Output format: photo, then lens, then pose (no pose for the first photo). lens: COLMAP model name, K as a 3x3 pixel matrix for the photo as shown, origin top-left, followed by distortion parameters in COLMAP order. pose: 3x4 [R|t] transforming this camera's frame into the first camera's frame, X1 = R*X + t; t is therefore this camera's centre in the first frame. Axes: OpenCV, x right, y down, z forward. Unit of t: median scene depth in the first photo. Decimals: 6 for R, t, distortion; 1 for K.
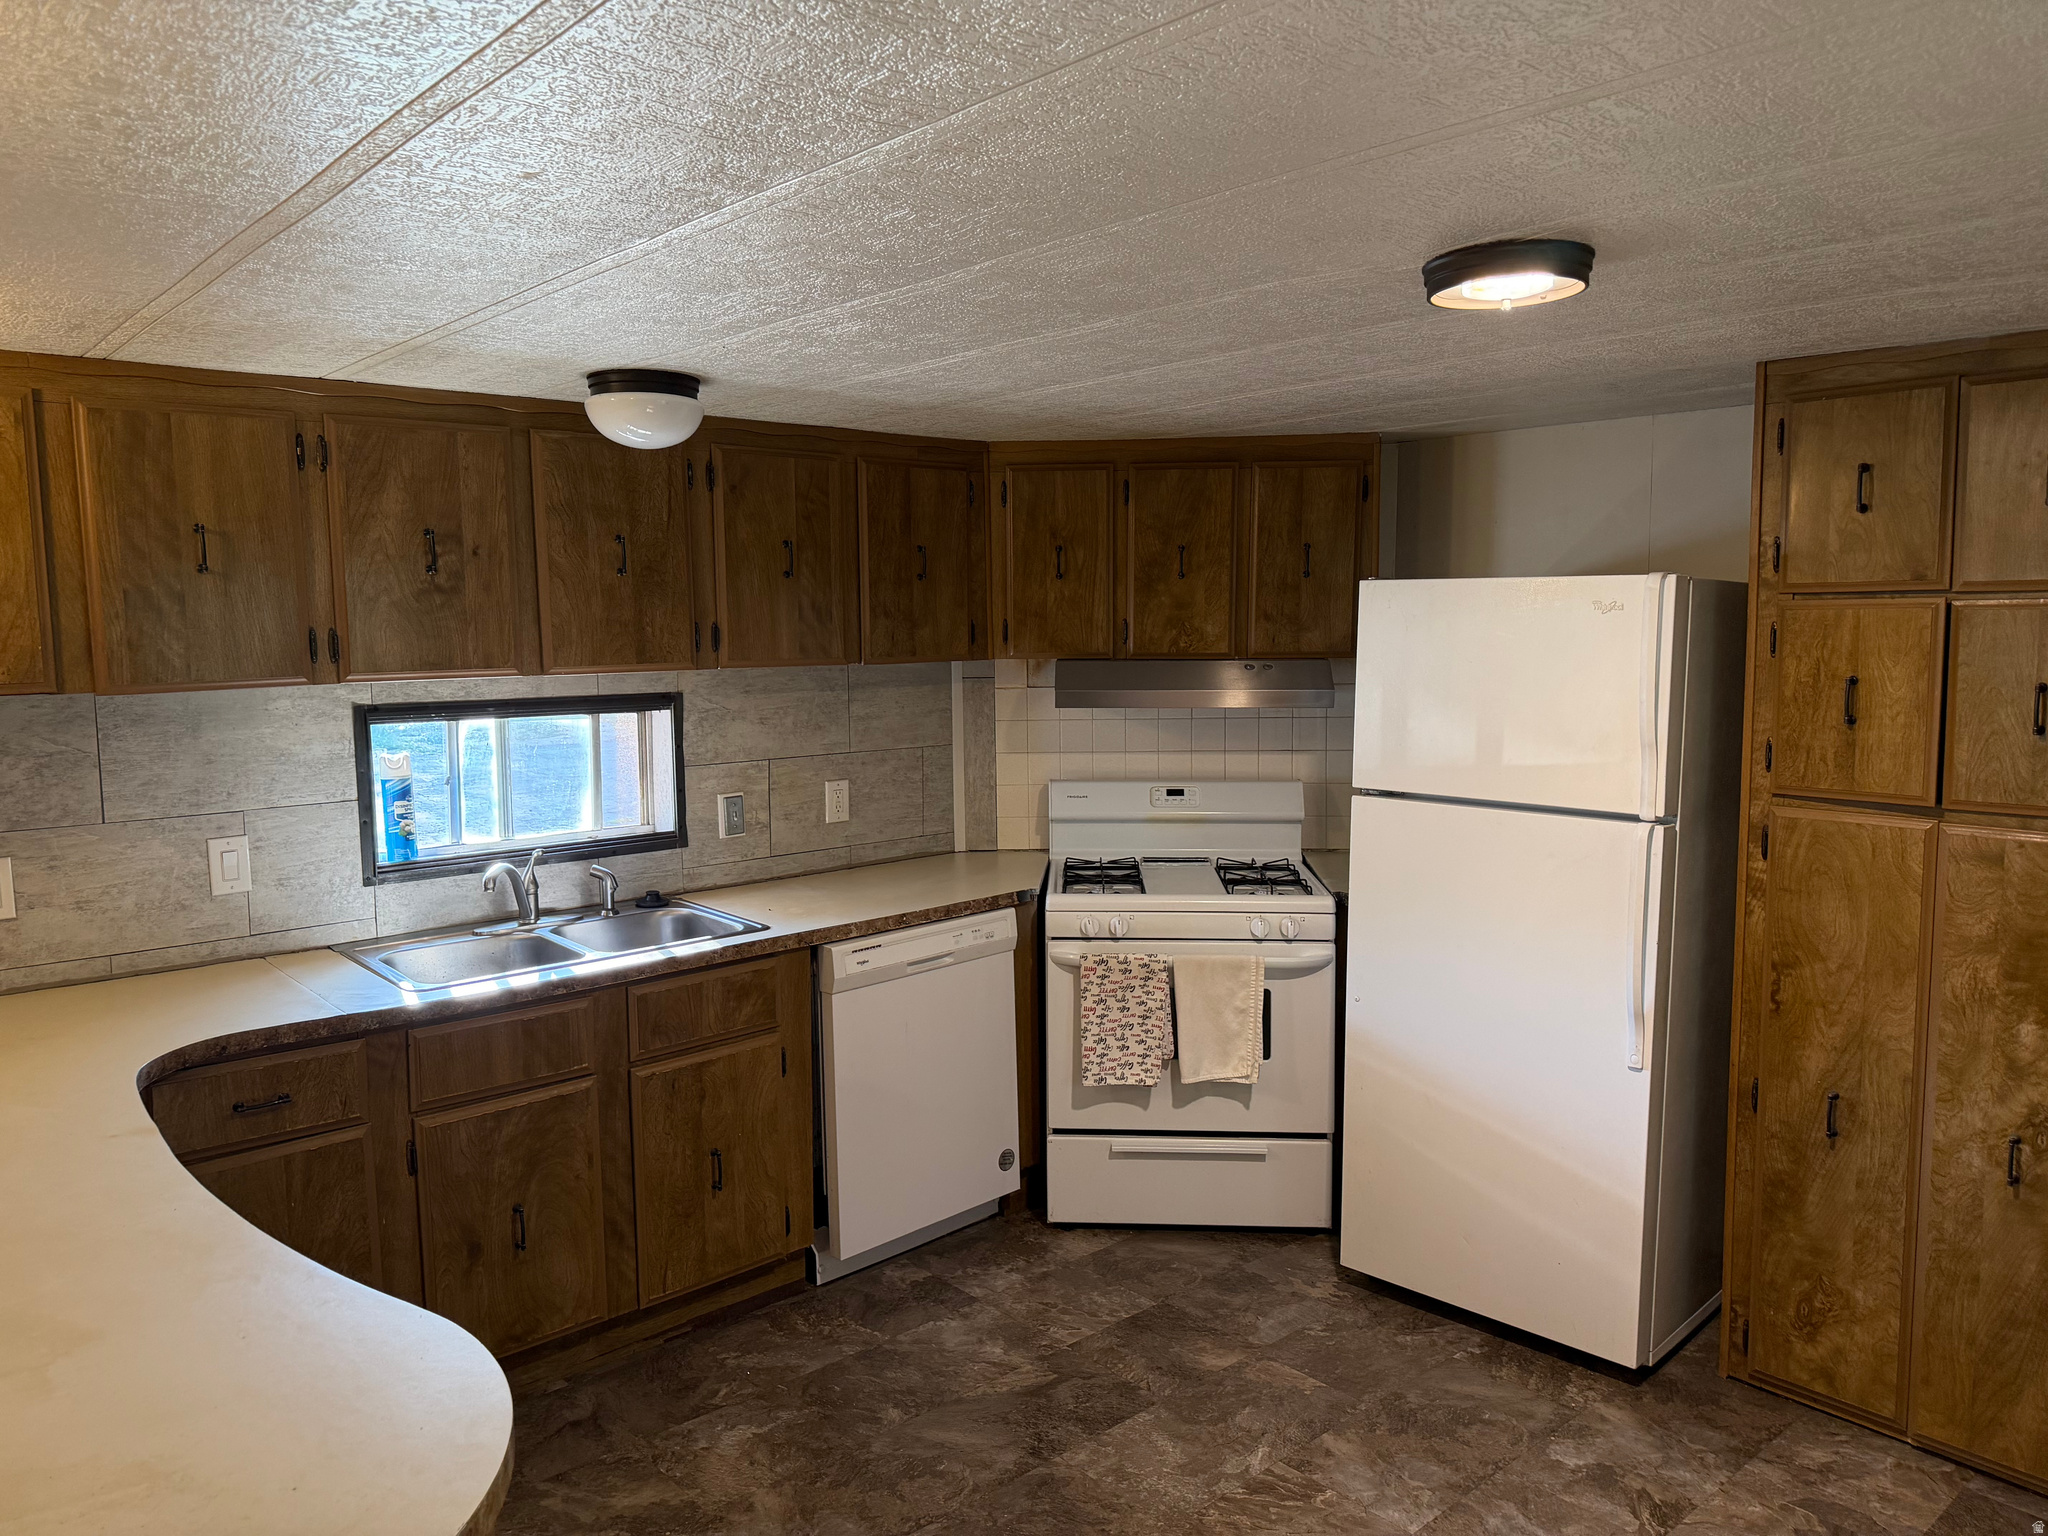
lens RADIAL K [[1437.1, 0, 1007.0], [0, 1437.1, 756.9], [0, 0, 1]] dist [0.079503, -0.096270]
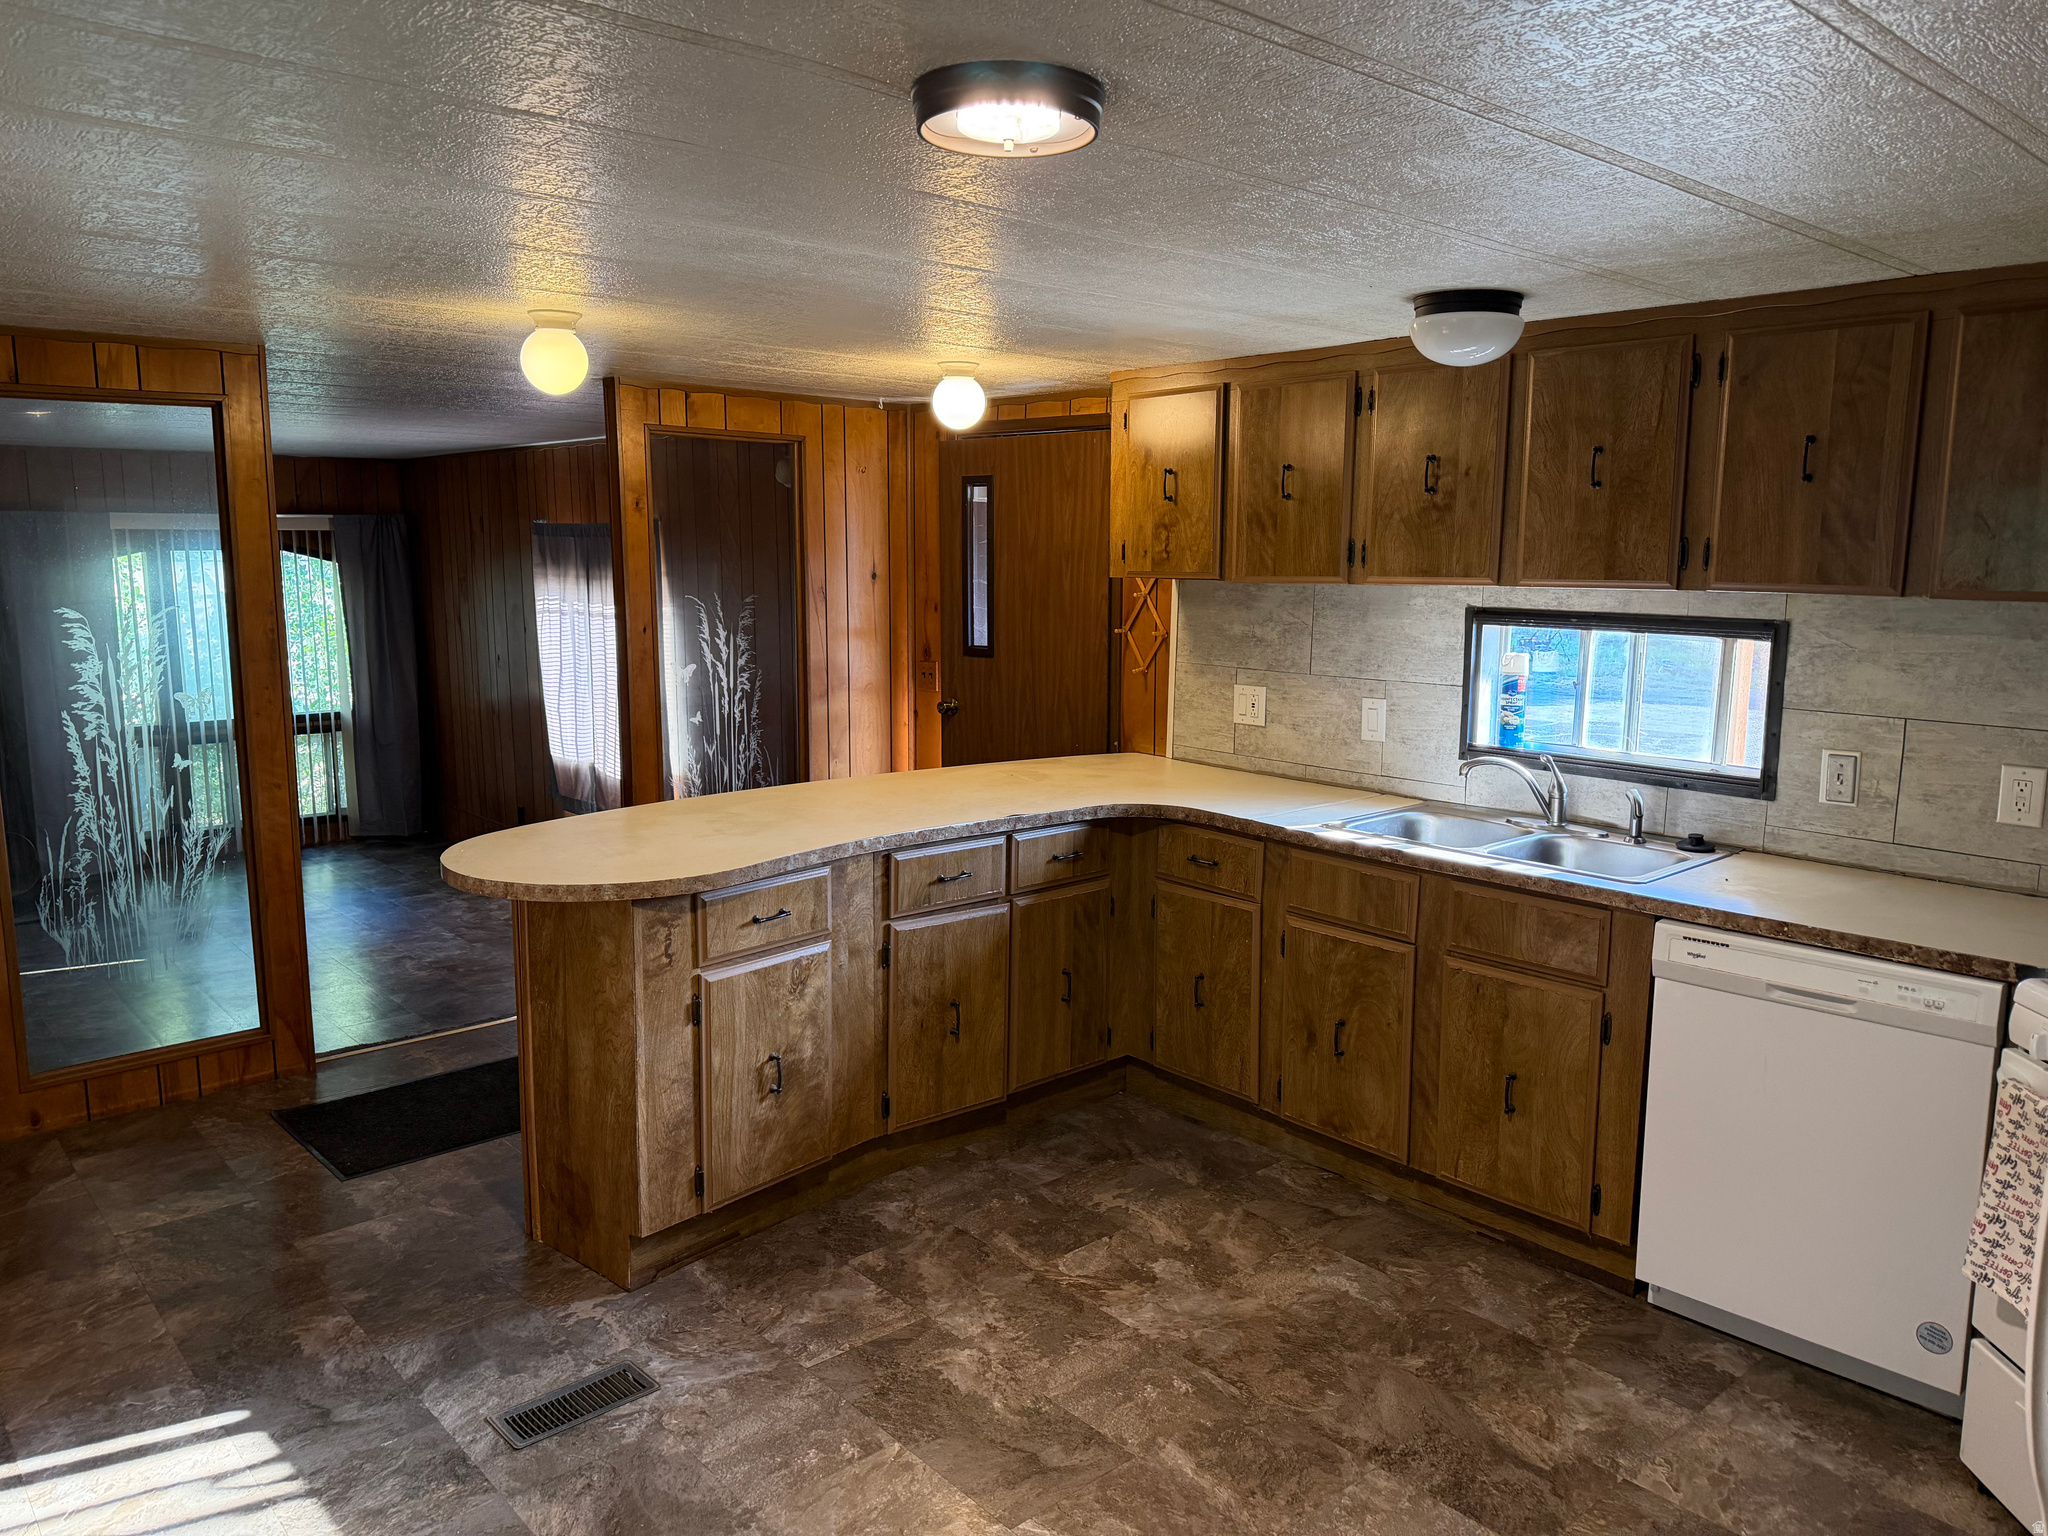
lens RADIAL K [[1437.1, 0, 1007.9], [0, 1437.1, 767.4], [0, 0, 1]] dist [0.079503, -0.096270]
pose [[0.010531, 0.163386, -0.986506, 0.783790], [-0.107664, 0.981011, 0.161326, -0.060711], [0.994132, 0.104513, 0.027922, 0.643604]]
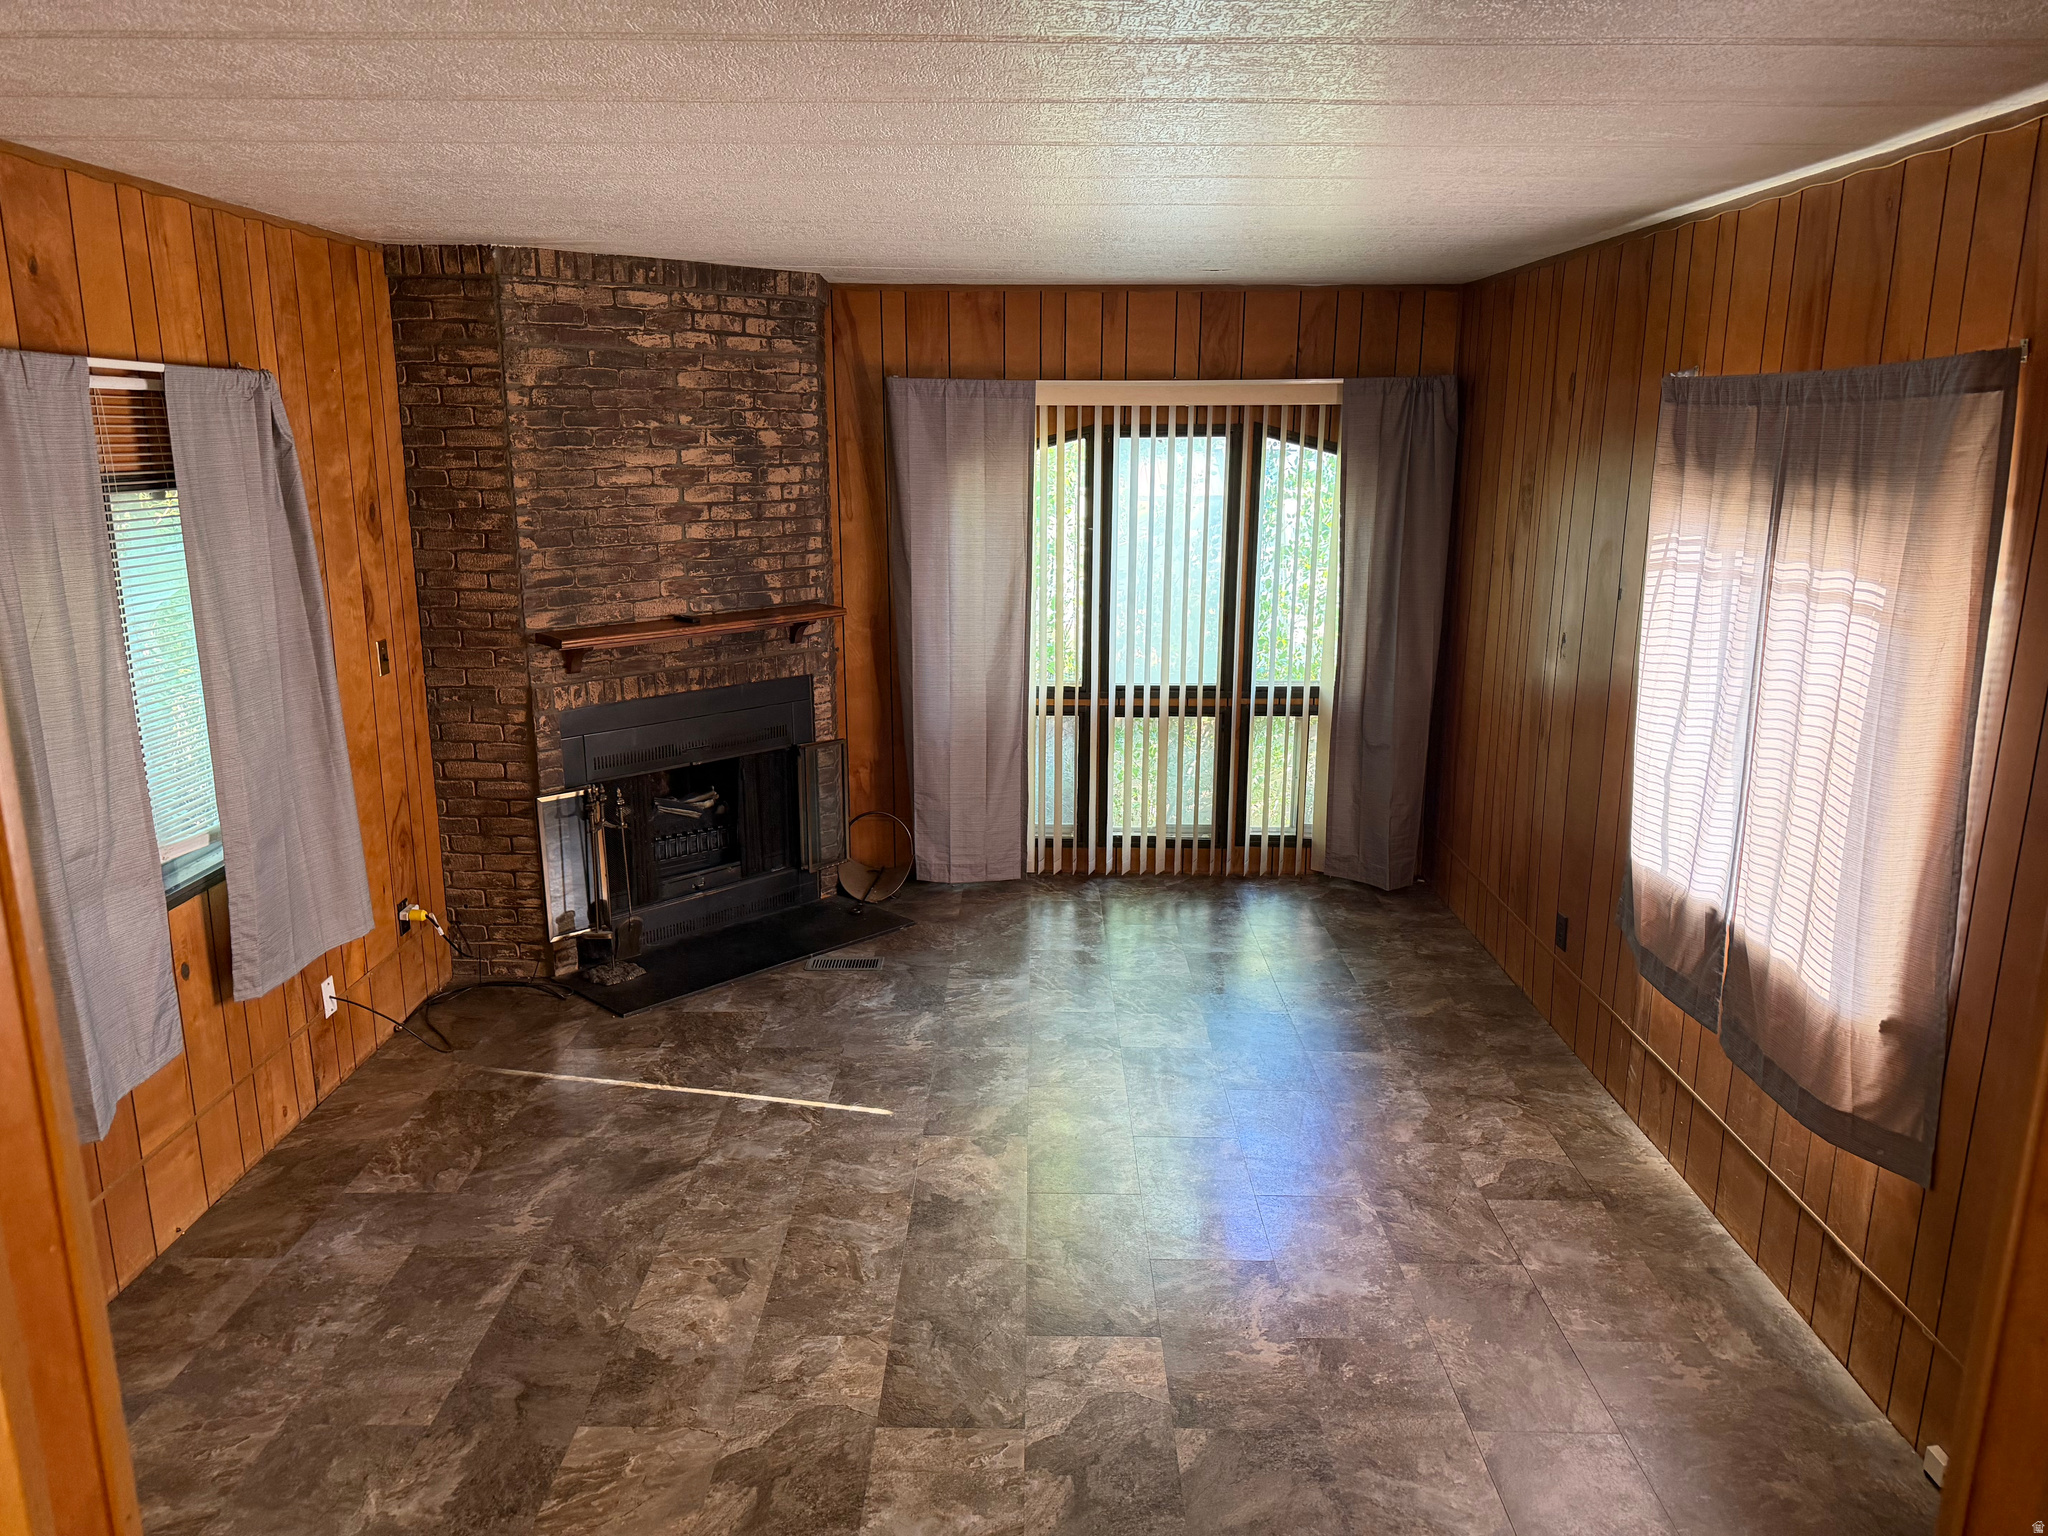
lens RADIAL K [[1437.1, 0, 1022.5], [0, 1437.1, 765.5], [0, 0, 1]] dist [0.079503, -0.096270]
pose [[-0.656821, 0.179064, -0.732476, -0.544085], [-0.077869, 0.950093, 0.302091, 0.004862], [0.750015, 0.255457, -0.610098, 0.248614]]
